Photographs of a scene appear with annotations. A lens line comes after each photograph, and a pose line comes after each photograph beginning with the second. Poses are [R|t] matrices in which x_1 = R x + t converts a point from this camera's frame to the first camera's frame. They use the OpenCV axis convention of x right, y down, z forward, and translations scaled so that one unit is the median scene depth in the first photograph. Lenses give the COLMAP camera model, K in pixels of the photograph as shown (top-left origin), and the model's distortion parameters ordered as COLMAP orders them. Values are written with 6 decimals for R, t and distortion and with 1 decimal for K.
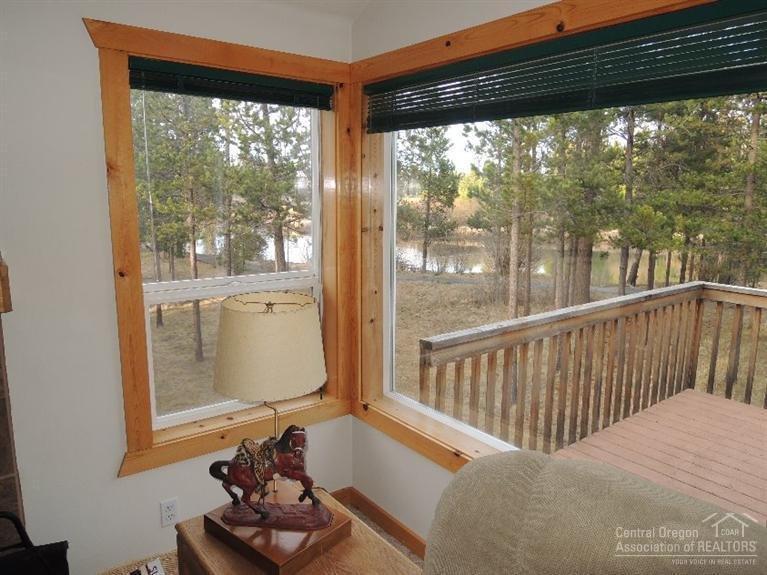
lens RADIAL K [[549.5, 0, 381.4], [0, 549.5, 286.8], [0, 0, 1]] dist [-0.000081, -0.008228]
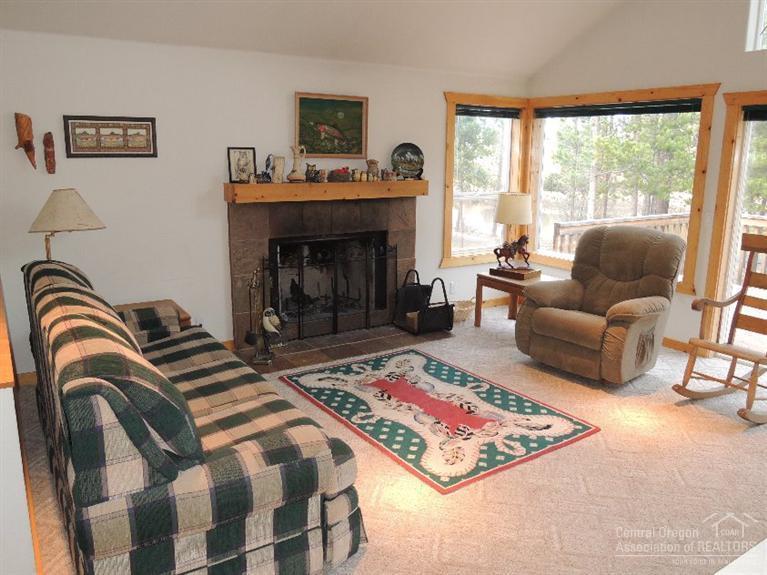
lens RADIAL K [[622.1, 0, 385.6], [0, 622.1, 286.8], [0, 0, 1]] dist [-0.008059, -0.000706]
pose [[0.997240, 0.017171, -0.072231, -0.144595], [-0.014175, 0.999026, 0.041792, 0.088284], [0.072878, -0.040652, 0.996512, -0.530218]]
